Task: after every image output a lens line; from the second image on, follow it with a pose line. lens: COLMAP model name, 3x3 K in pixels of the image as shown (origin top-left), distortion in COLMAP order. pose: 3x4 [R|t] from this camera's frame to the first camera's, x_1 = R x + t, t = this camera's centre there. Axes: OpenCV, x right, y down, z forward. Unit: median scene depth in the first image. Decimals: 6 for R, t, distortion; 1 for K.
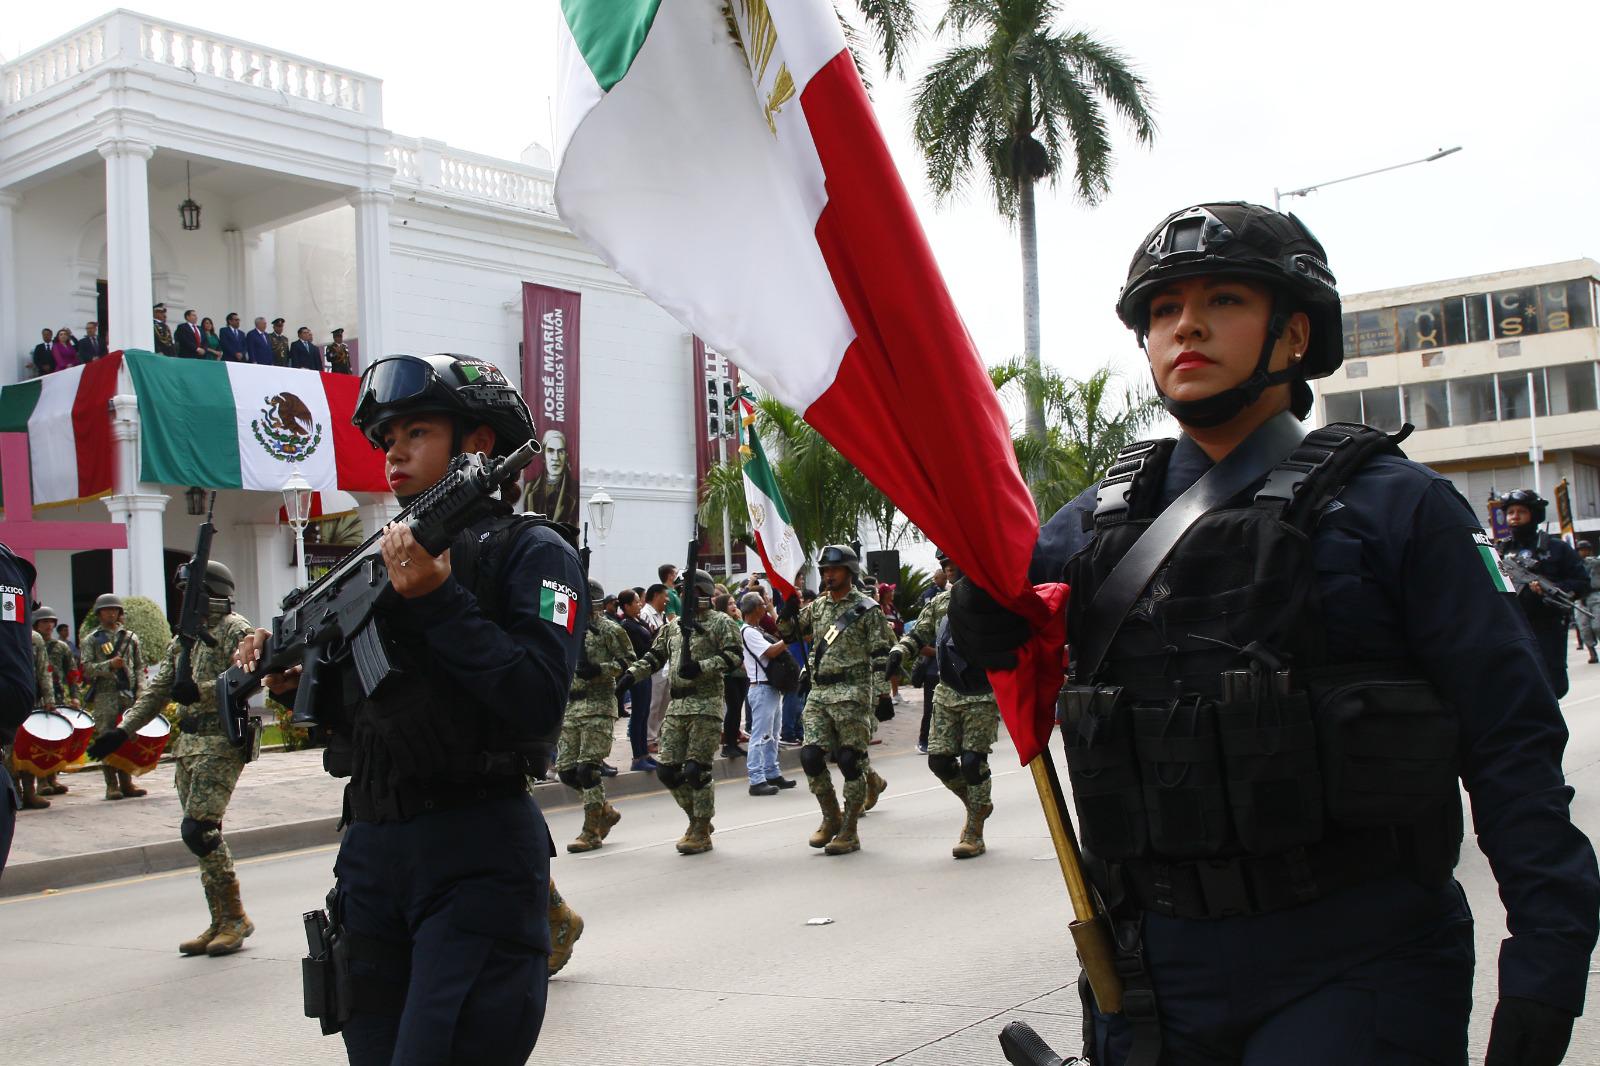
lens RADIAL K [[1742.5, 0, 799.5], [0, 1742.5, 540.6], [0, 0, 1]] dist [-0.086342, 0.078048]
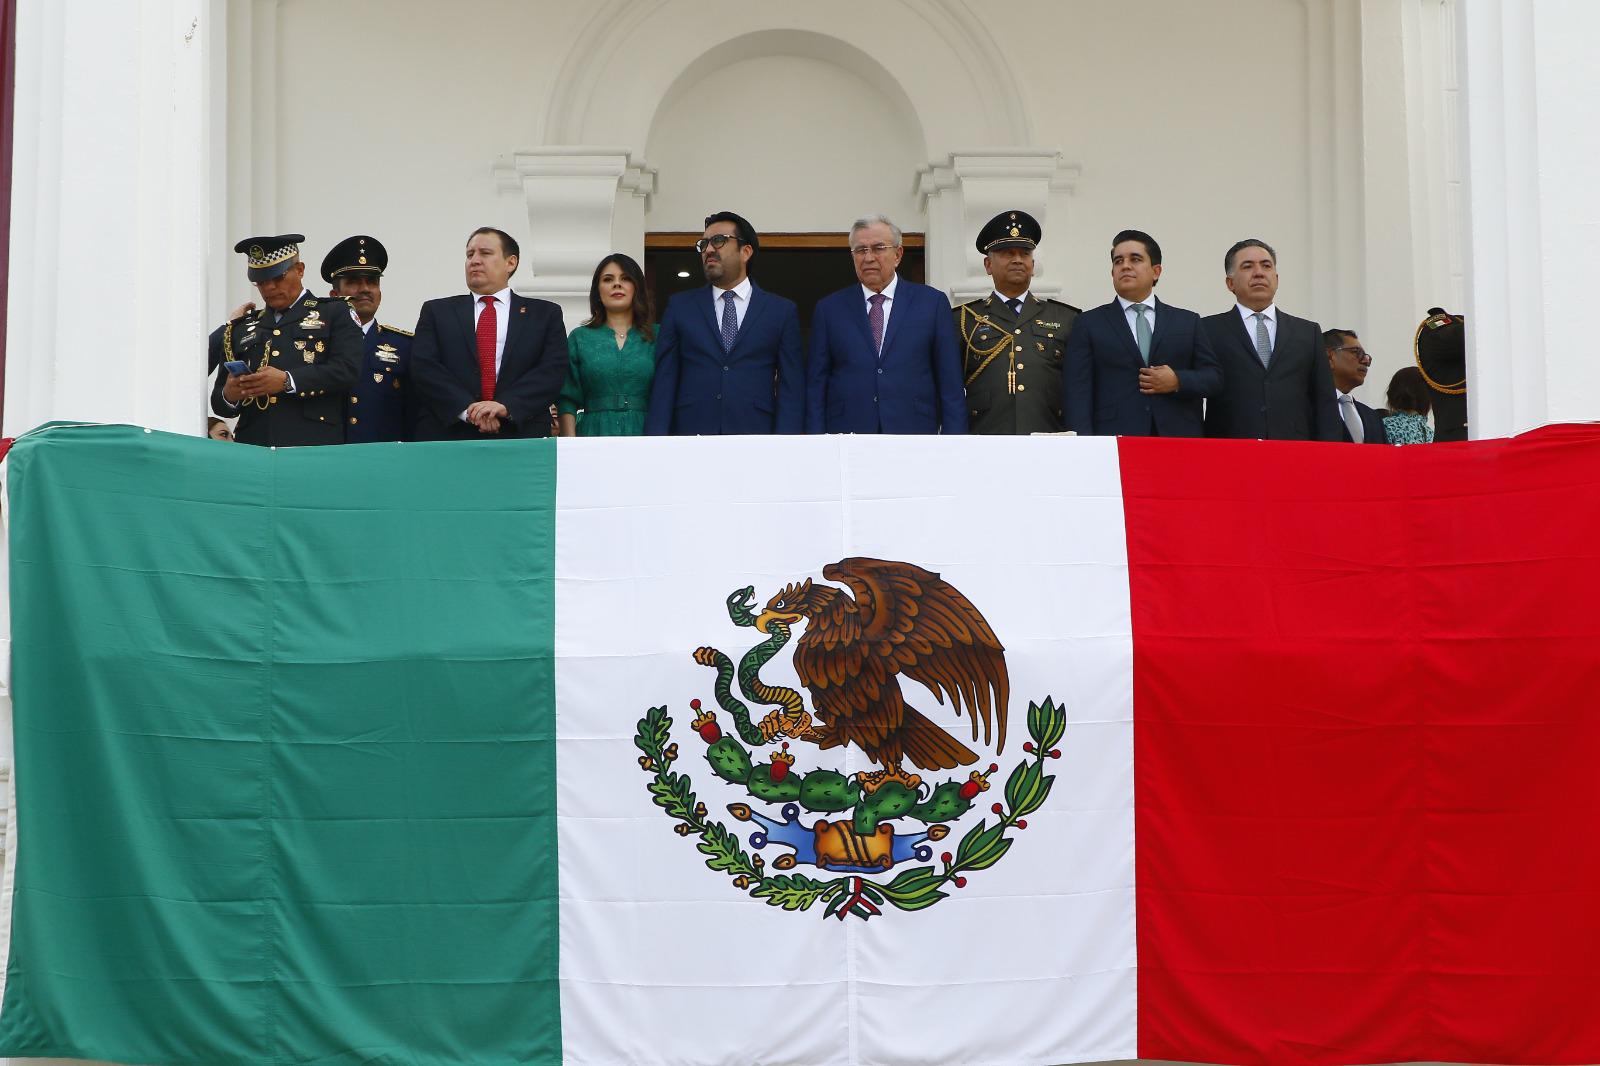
lens RADIAL K [[3317.7, 0, 800.1], [0, 3317.7, 533.4], [0, 0, 1]] dist [0.372947, -0.003028]
pose [[0.629019, -0.115673, -0.768736, -0.008275], [0.019608, 0.990914, -0.133060, -0.032133], [0.777143, 0.068624, 0.625572, 0.640268]]
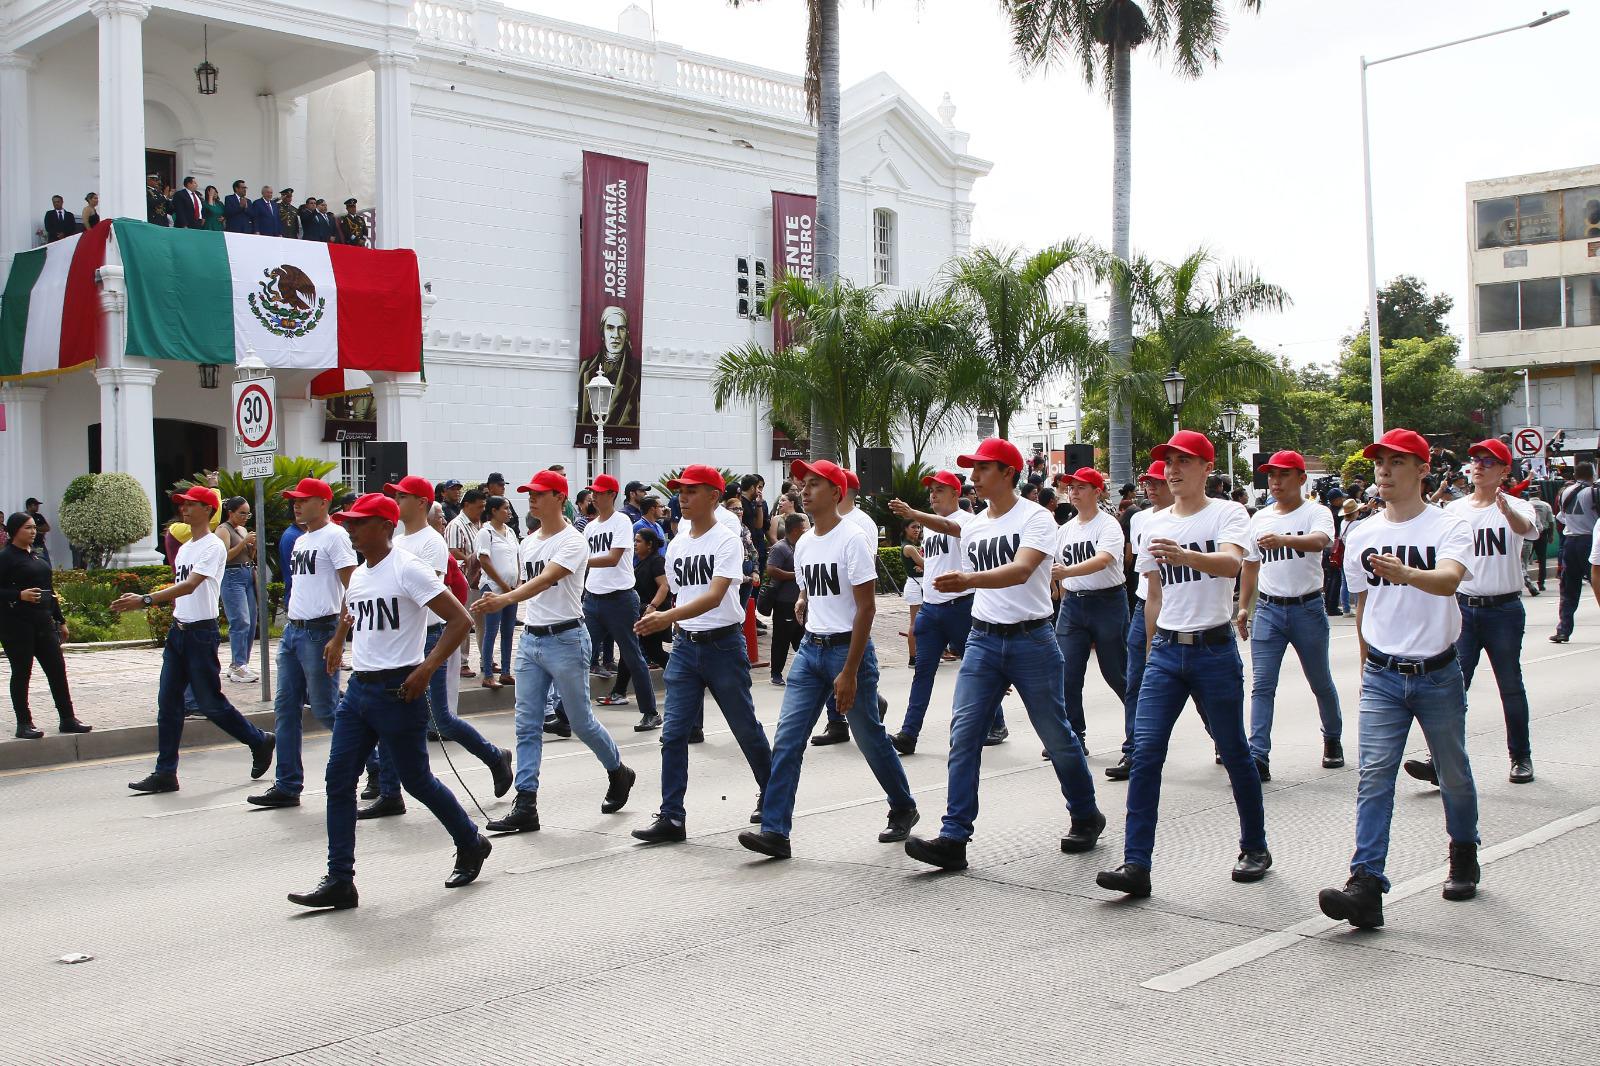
lens RADIAL K [[1752.3, 0, 804.8], [0, 1752.3, 539.5], [0, 0, 1]] dist [-0.081443, 0.070539]
pose [[0.993272, 0.035601, -0.110193, 0.087083], [-0.027698, 0.996989, 0.072433, -0.009156], [0.112440, -0.068894, 0.991267, 0.048826]]
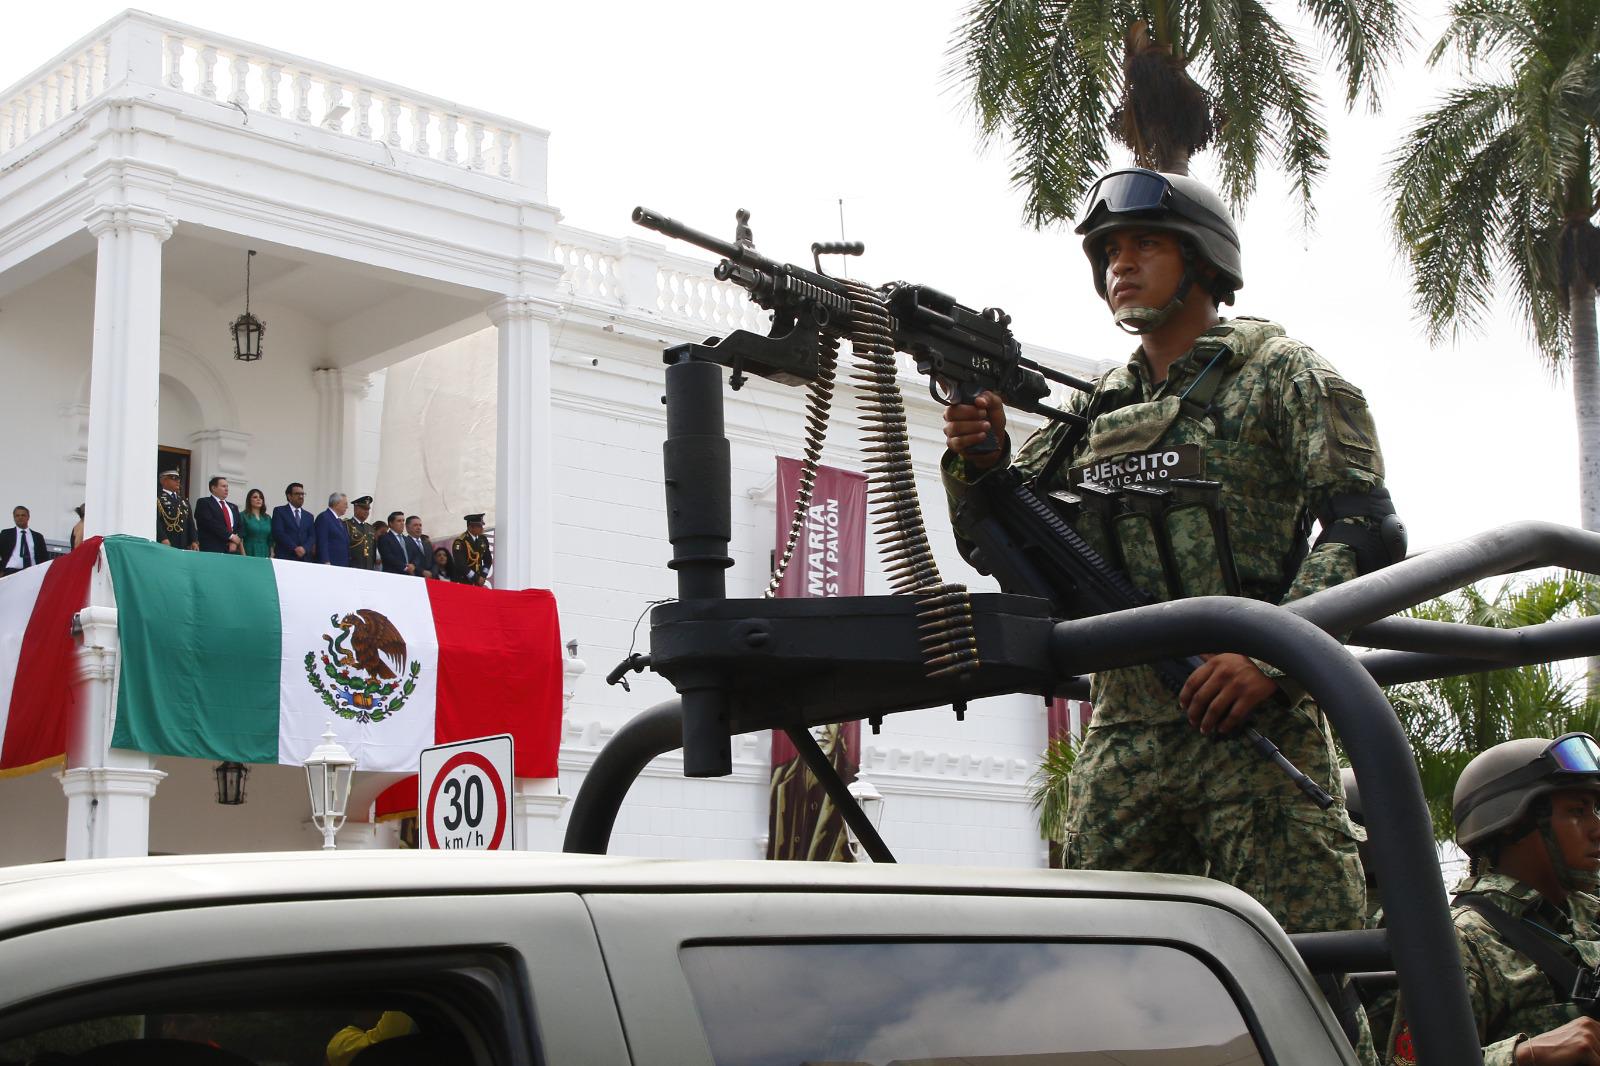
lens RADIAL K [[2358.1, 0, 803.0], [0, 2358.1, 544.3], [0, 0, 1]] dist [0.008670, 0.110312]
pose [[0.984313, 0.001647, -0.176424, 0.006853], [-0.025030, 0.991146, -0.130398, -0.001780], [0.174647, 0.132769, 0.975639, 0.163868]]
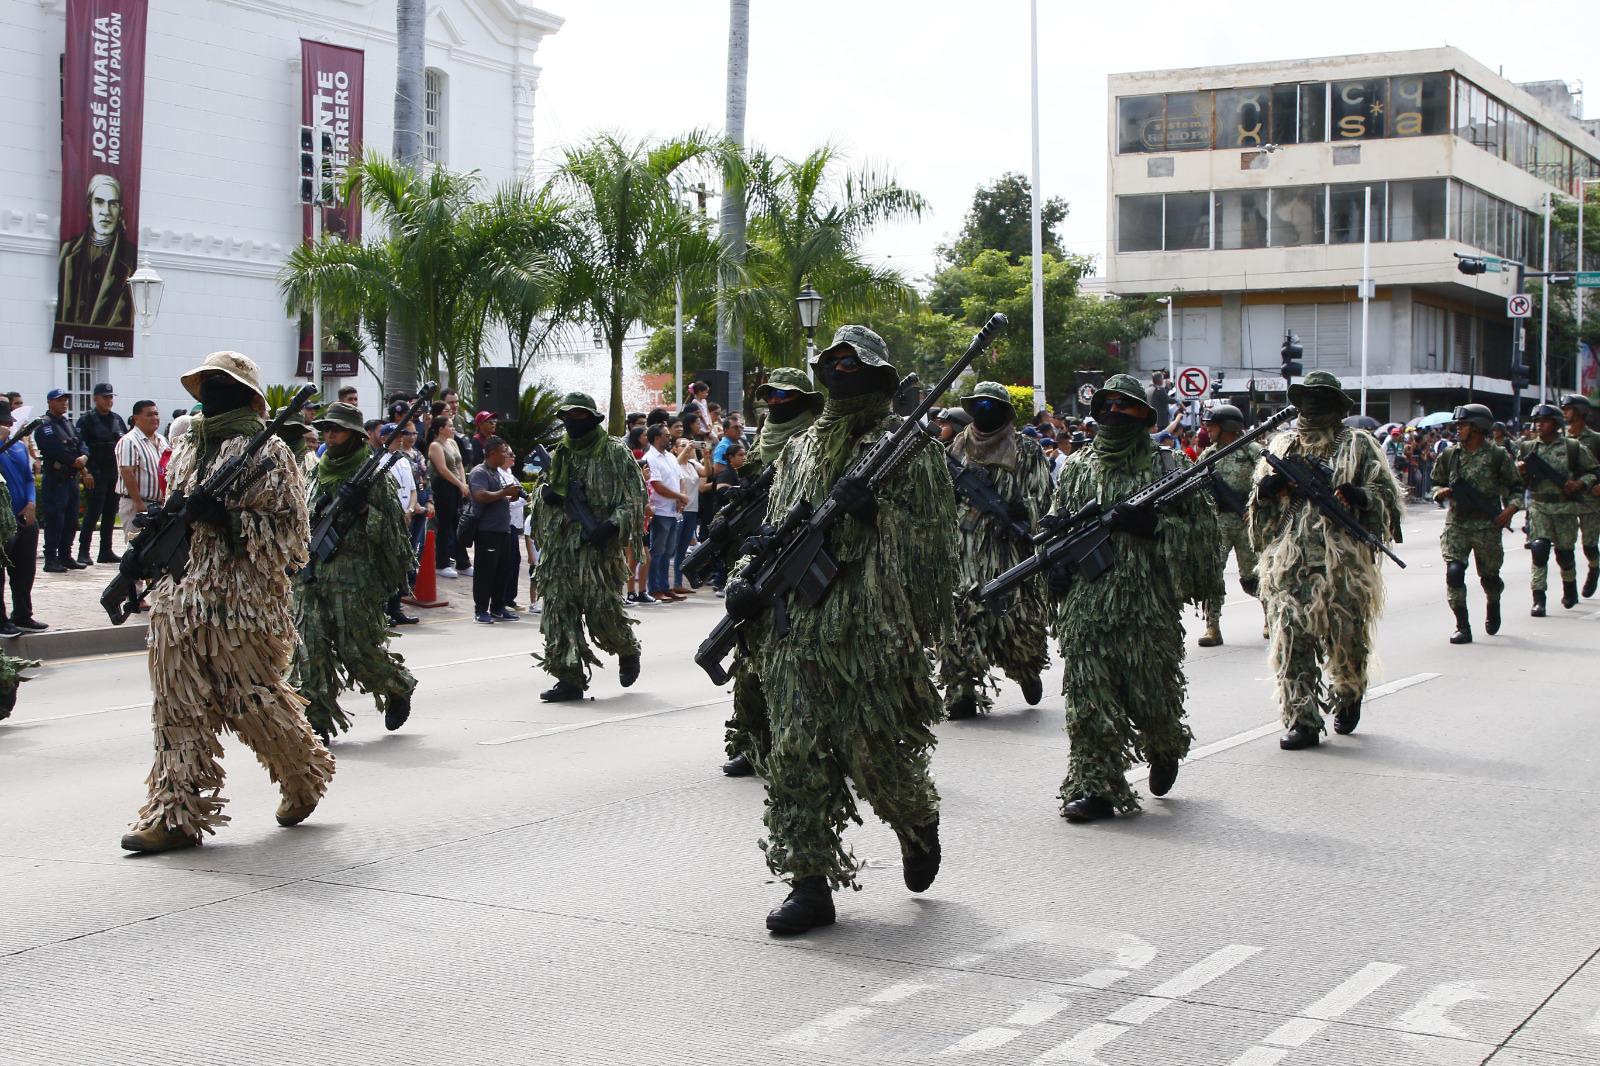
lens RADIAL K [[2284.3, 0, 798.1], [0, 2284.3, 535.1], [0, 0, 1]] dist [0.004975, 0.145938]
pose [[0.988670, 0.052064, 0.140790, 0.030319], [-0.063982, 0.994618, 0.081491, -0.008993], [-0.135789, -0.089576, 0.986680, -0.052225]]
